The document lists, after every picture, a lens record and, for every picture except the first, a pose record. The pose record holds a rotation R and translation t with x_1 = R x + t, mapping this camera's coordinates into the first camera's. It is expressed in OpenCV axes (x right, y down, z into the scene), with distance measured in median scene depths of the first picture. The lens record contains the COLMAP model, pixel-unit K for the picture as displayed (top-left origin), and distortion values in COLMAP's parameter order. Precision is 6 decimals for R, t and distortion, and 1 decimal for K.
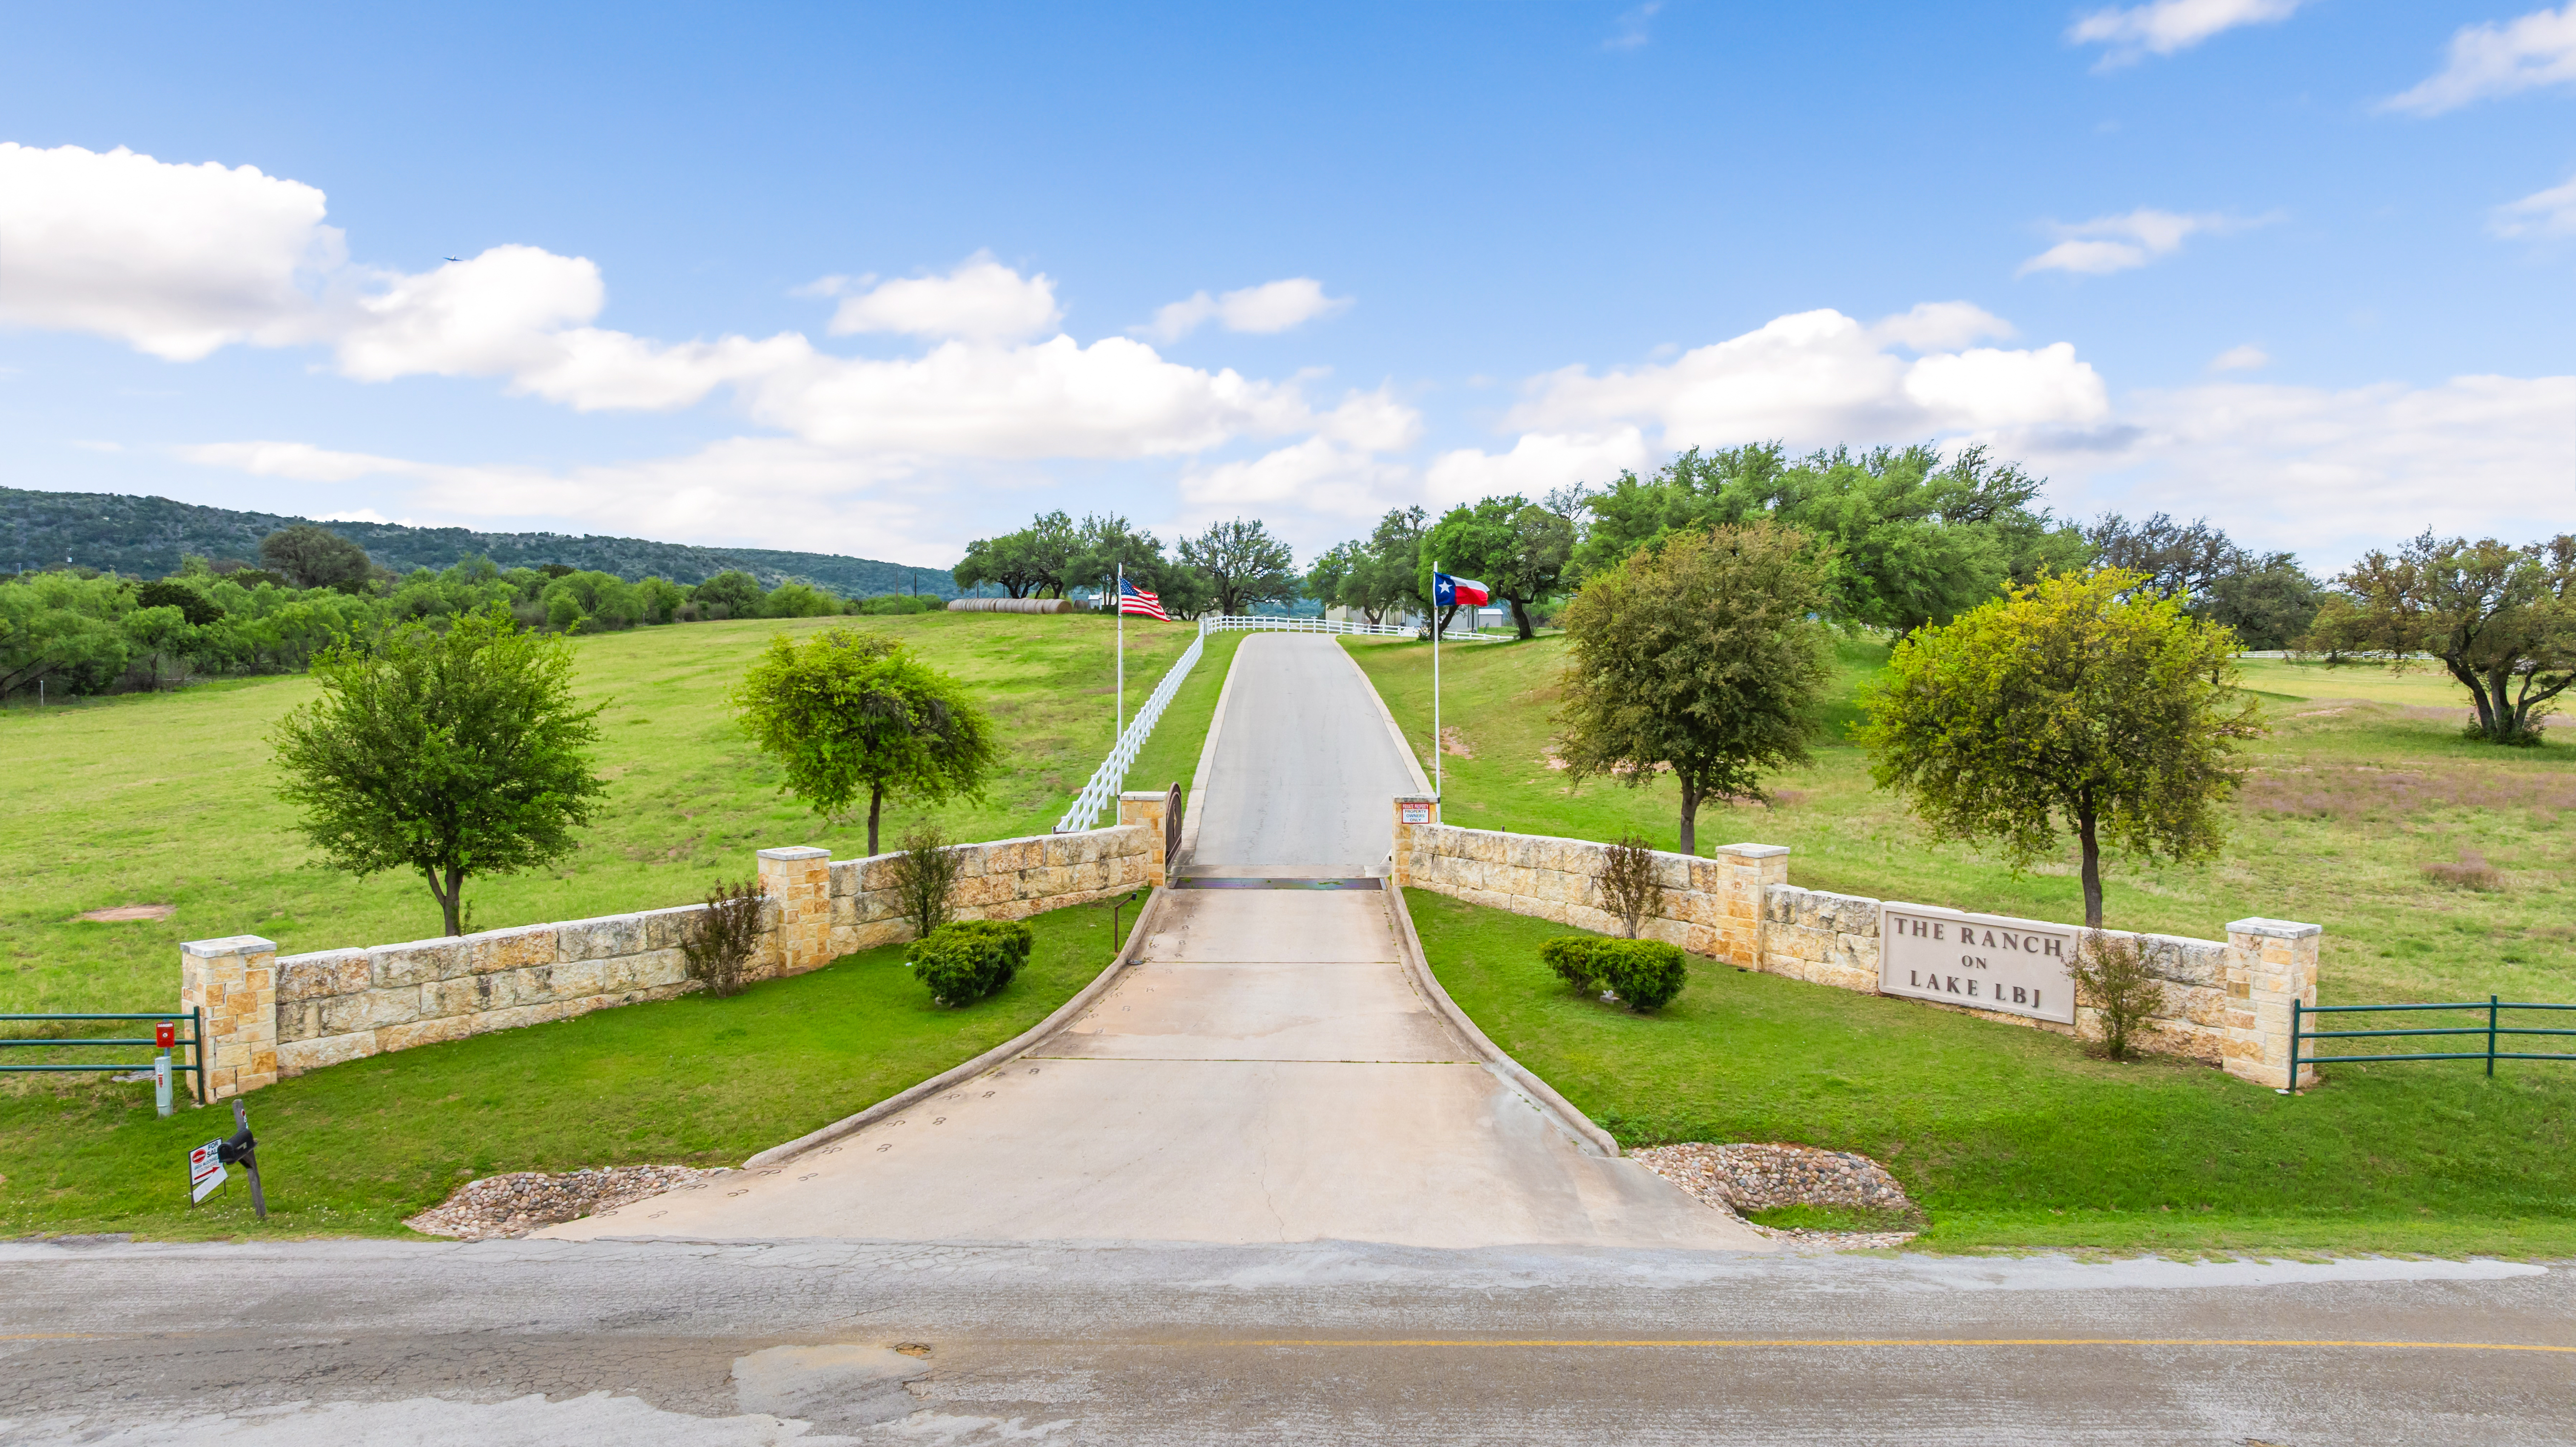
lens RADIAL K [[1844.2, 0, 1288.0], [0, 1844.2, 723.5], [0, 0, 1]] dist [0.000435, -0.000218]
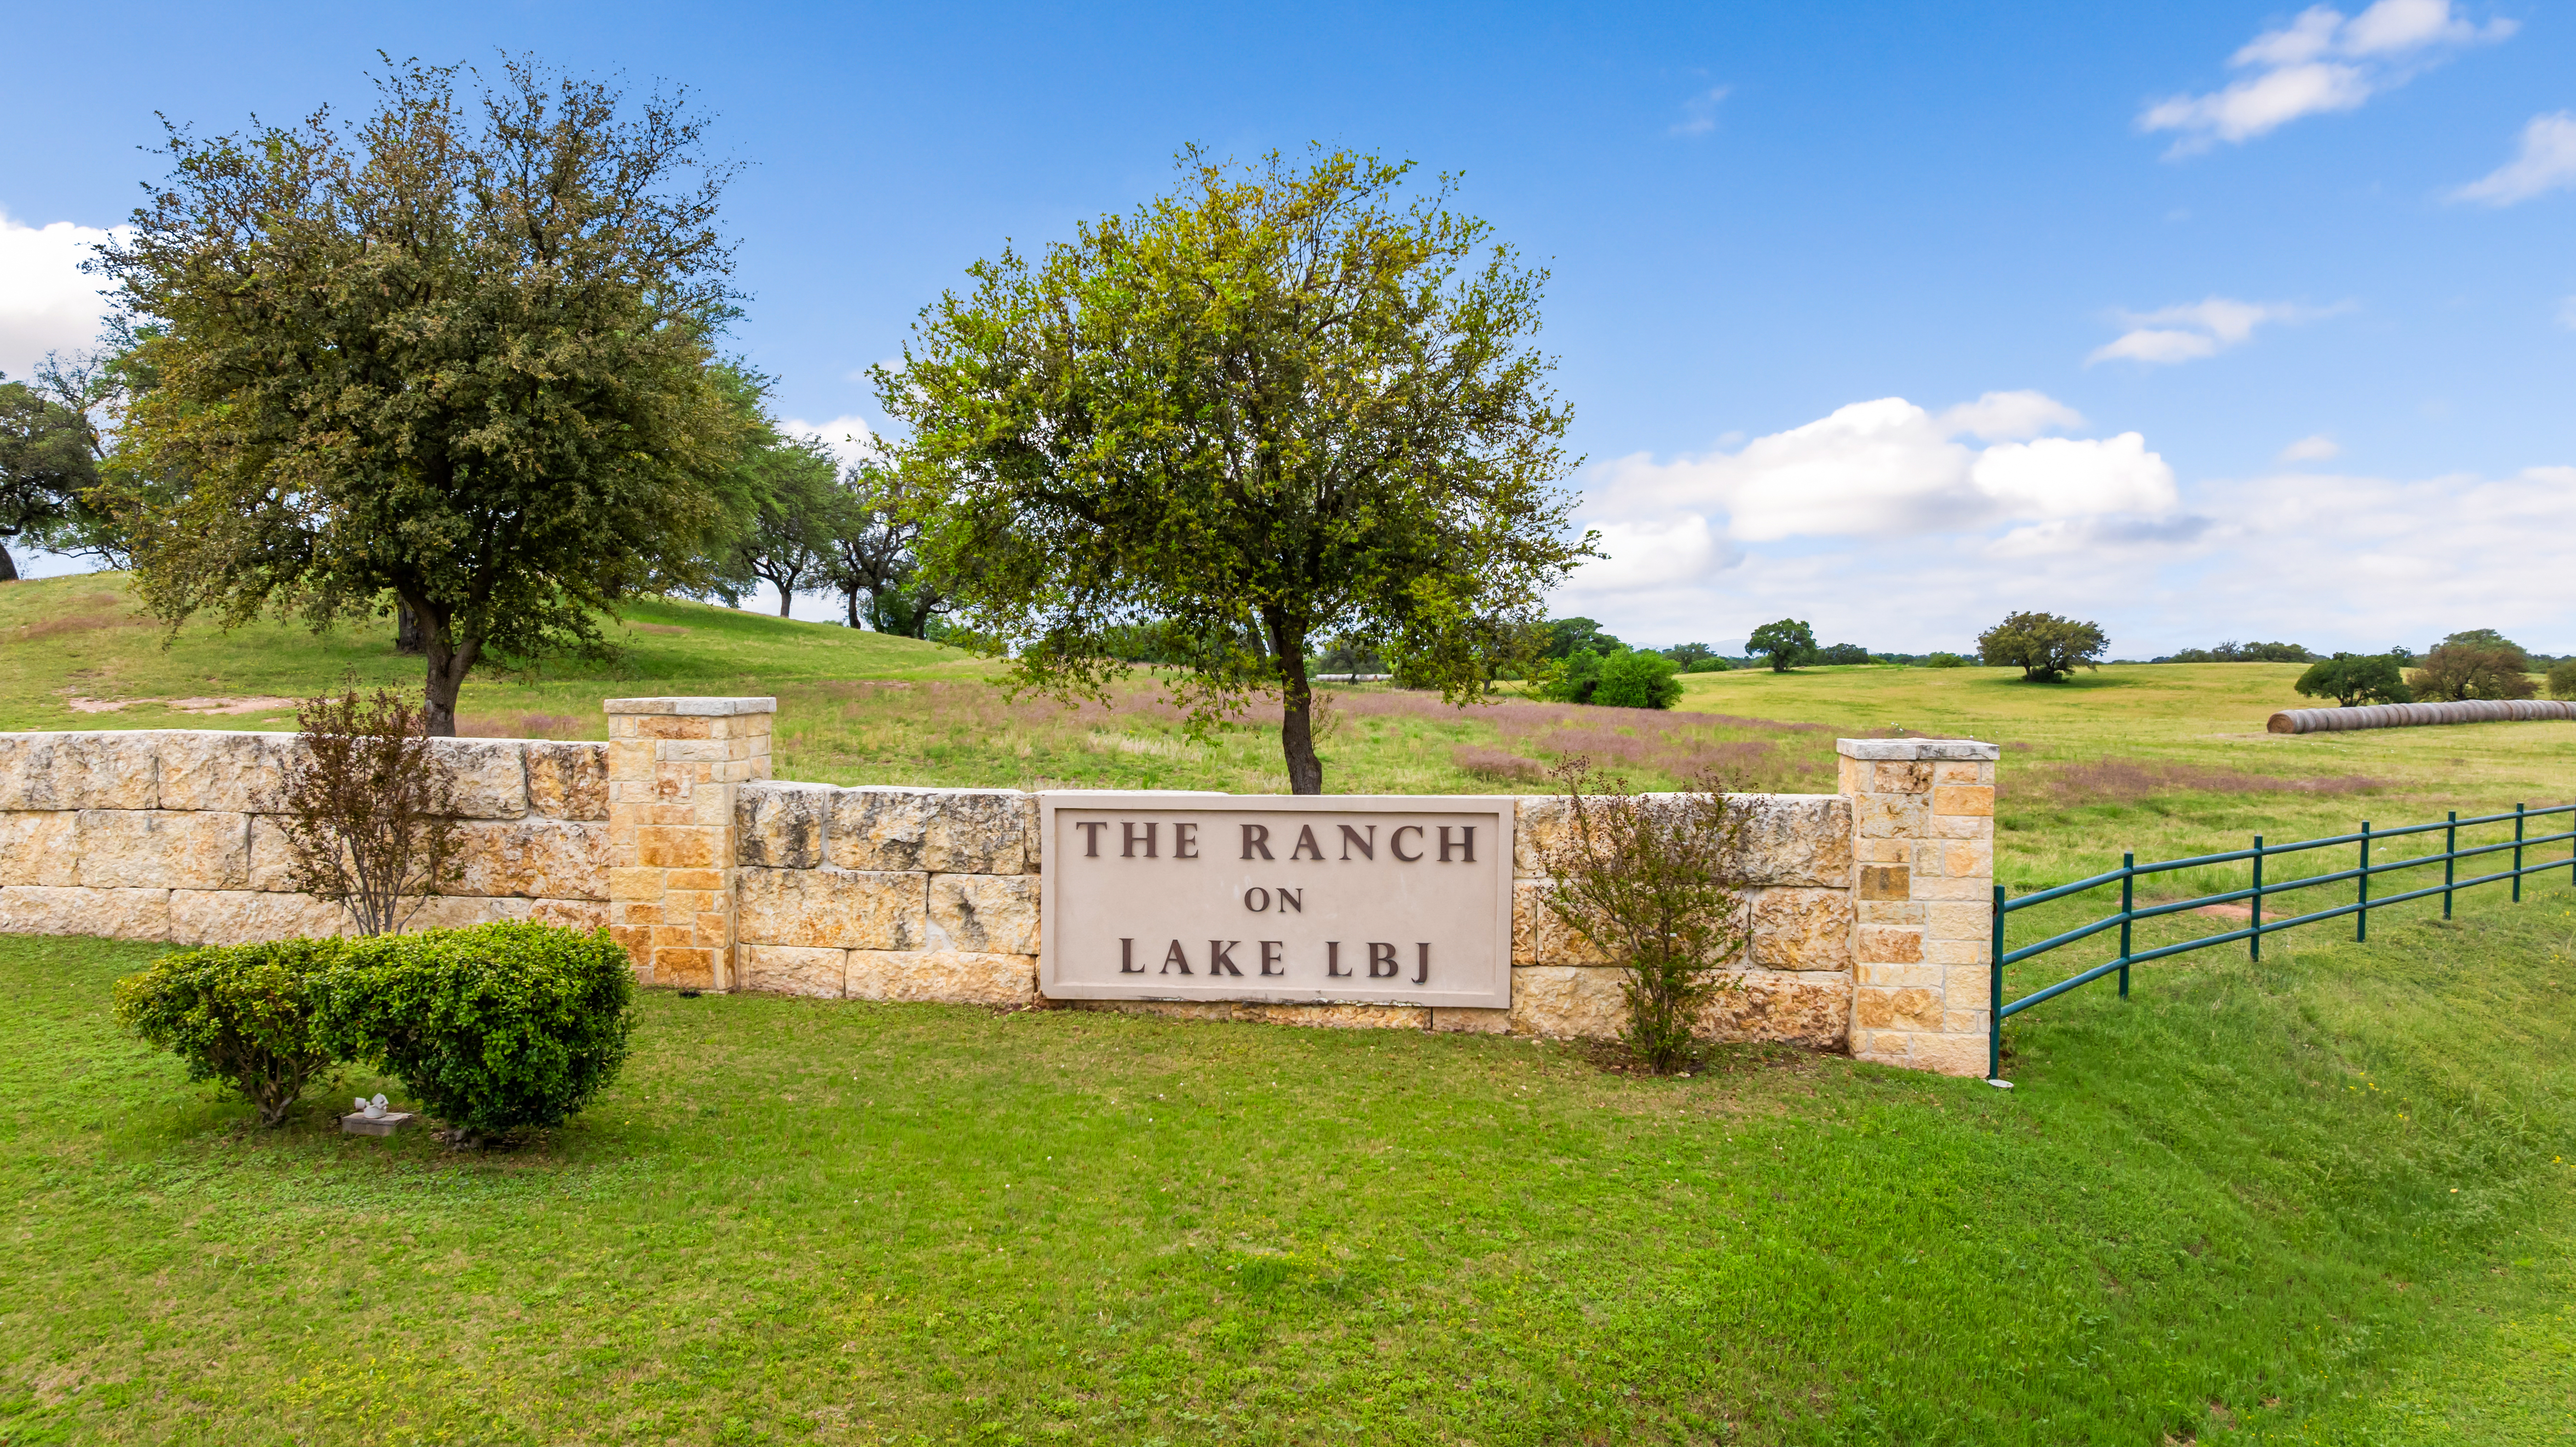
lens RADIAL K [[1844.2, 0, 1288.0], [0, 1844.2, 723.5], [0, 0, 1]] dist [0.000435, -0.000218]
pose [[0.742242, -0.023966, 0.669703, 0.026752], [0.038761, 0.999223, -0.007201, 0.030382], [-0.669010, 0.031304, 0.742594, 0.224648]]
